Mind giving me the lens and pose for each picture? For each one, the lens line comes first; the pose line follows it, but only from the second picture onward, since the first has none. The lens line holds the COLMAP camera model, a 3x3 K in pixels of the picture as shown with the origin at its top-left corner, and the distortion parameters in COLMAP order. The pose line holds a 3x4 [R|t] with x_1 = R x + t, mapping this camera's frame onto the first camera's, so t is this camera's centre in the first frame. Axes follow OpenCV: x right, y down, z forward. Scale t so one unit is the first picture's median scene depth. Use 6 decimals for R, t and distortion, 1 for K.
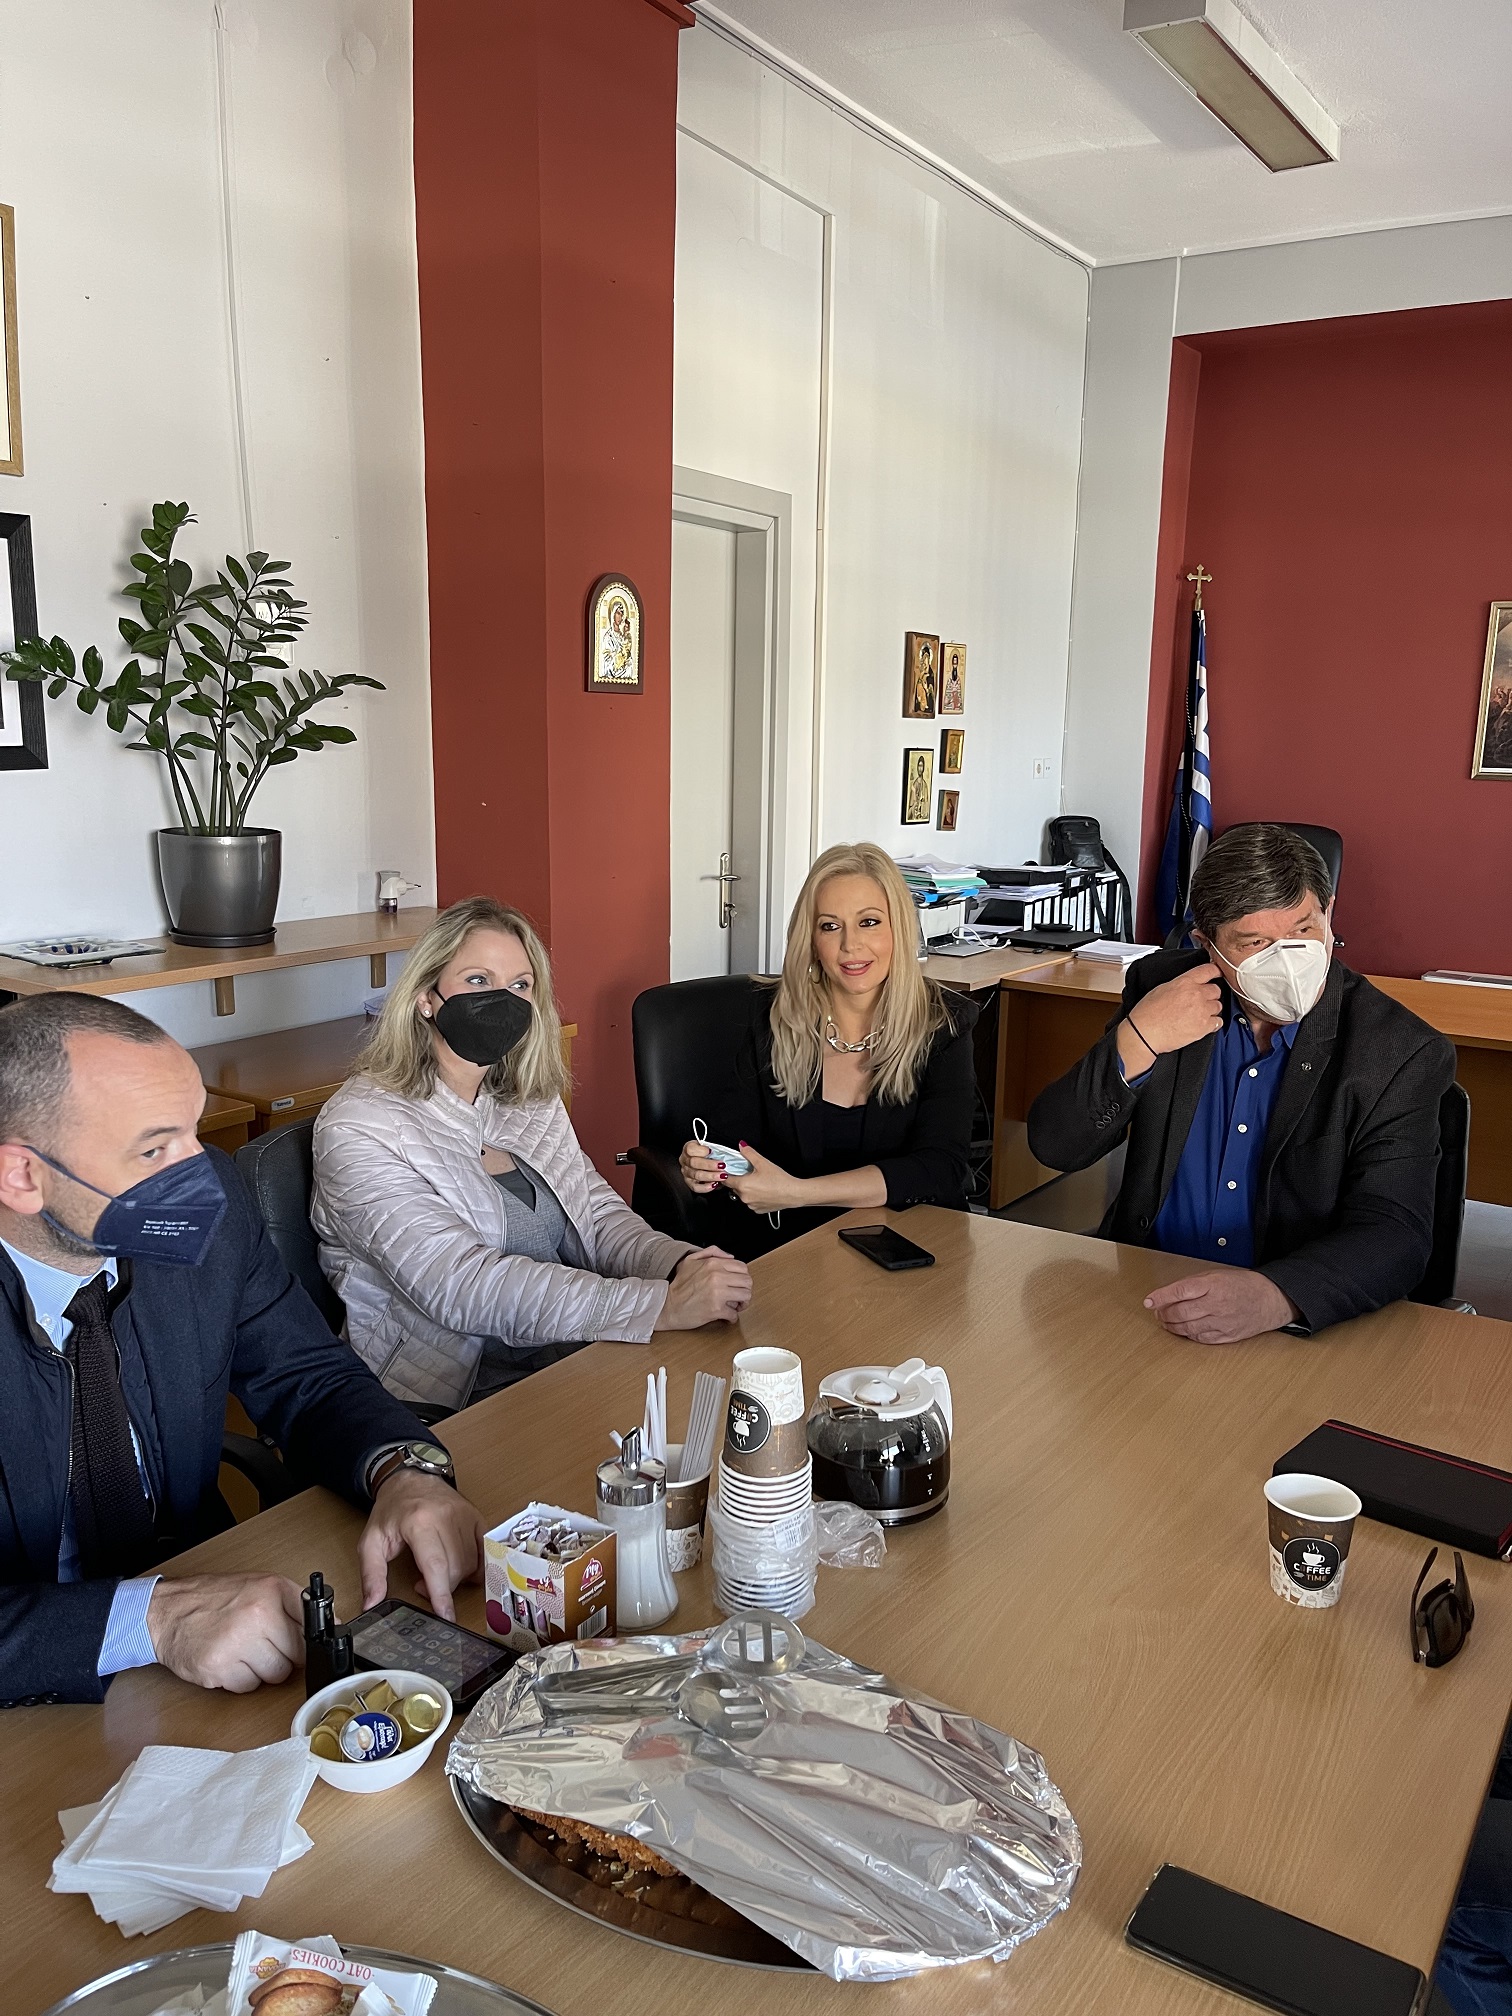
lens RADIAL K [[1536.4, 0, 756.0], [0, 1536.4, 1008.0], [0, 0, 1]] dist [0.071837, -0.100615]
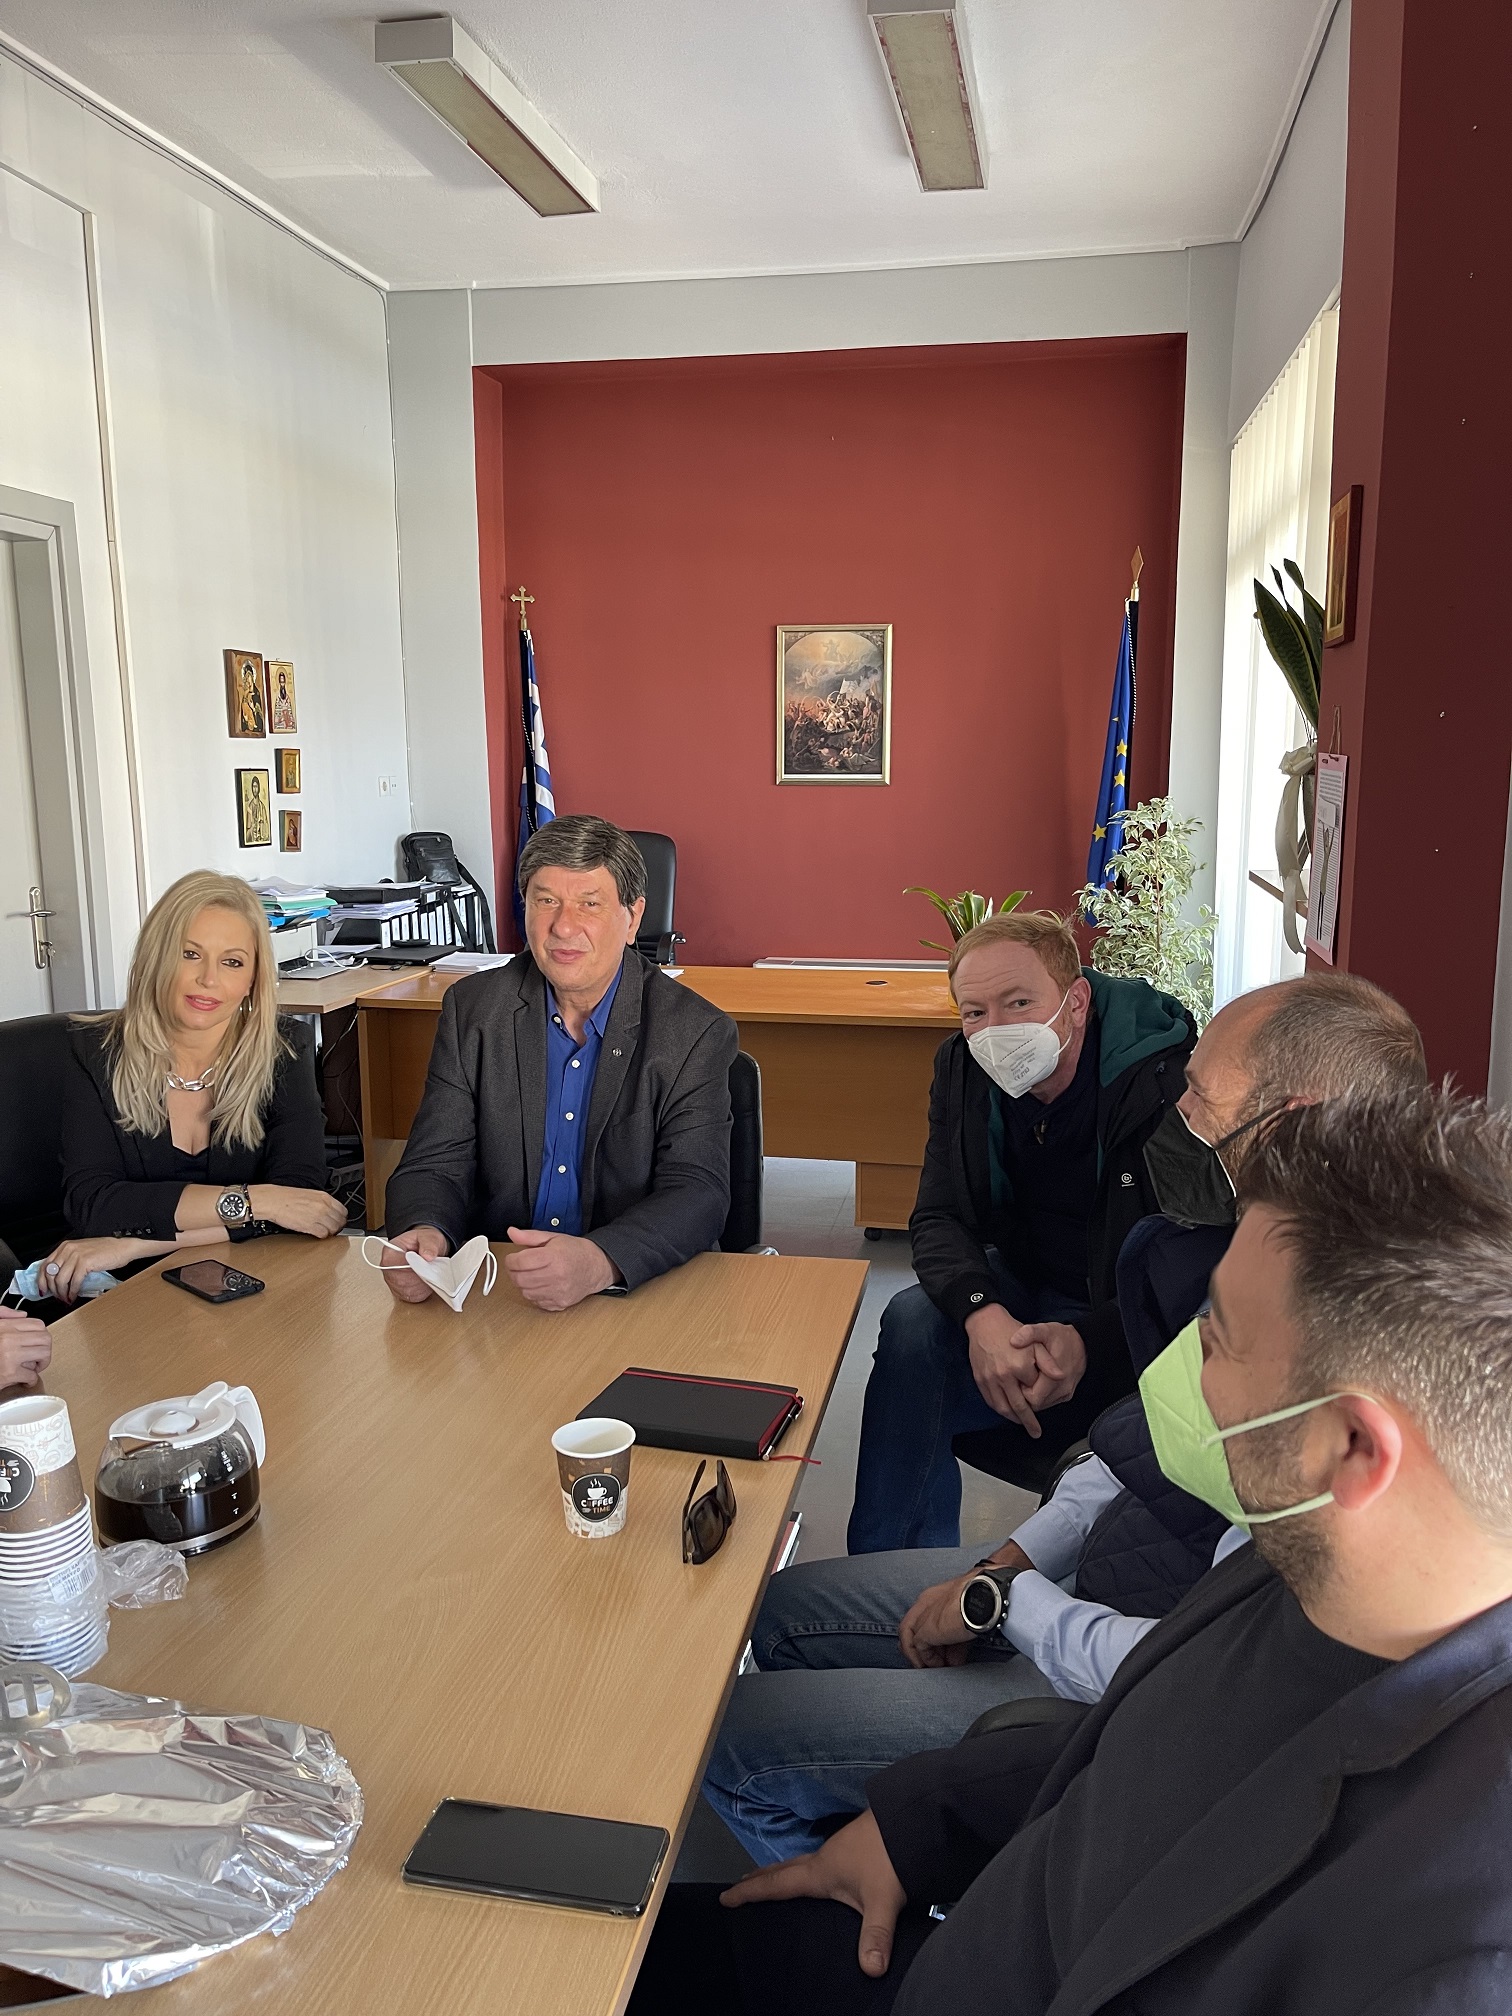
lens RADIAL K [[1536.4, 0, 756.0], [0, 1536.4, 1008.0], [0, 0, 1]] dist [0.071837, -0.100615]
pose [[0.922873, -0.088400, 0.374822, 0.023275], [0.092600, 0.995680, 0.006830, 0.004440], [-0.373807, 0.028405, 0.927072, -0.018782]]
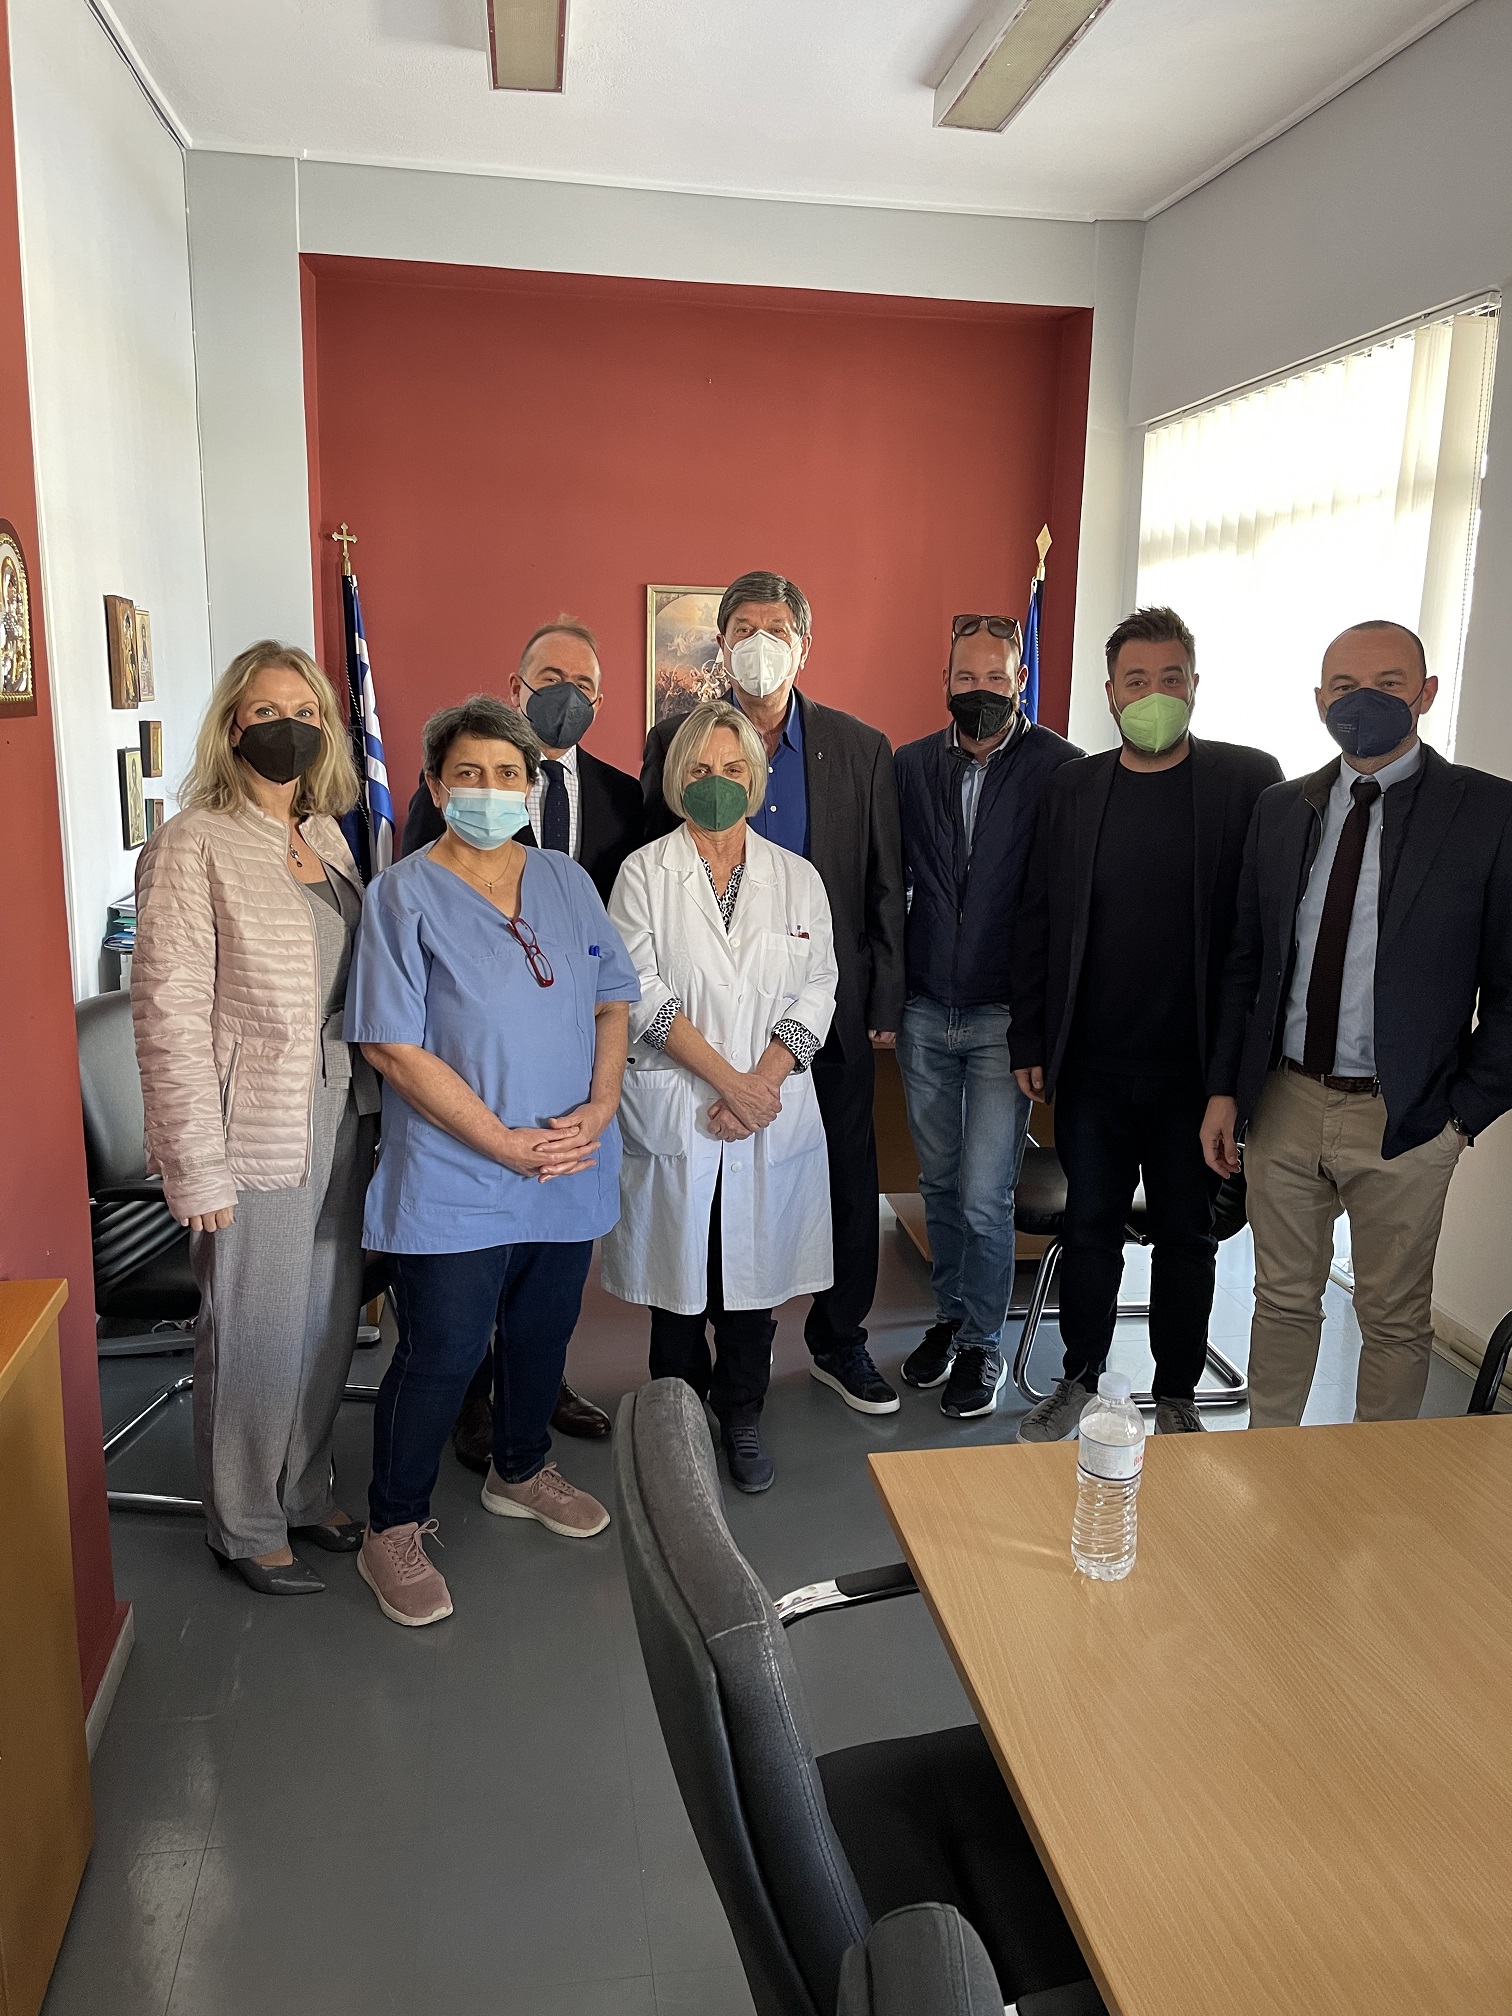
lens RADIAL K [[1536.4, 0, 756.0], [0, 1536.4, 1008.0], [0, 0, 1]] dist [0.071837, -0.100615]
pose [[0.737901, -0.143596, 0.659455, -0.217533], [0.118546, 0.989489, 0.082814, -0.078086], [-0.664416, 0.017067, 0.747168, 0.254469]]
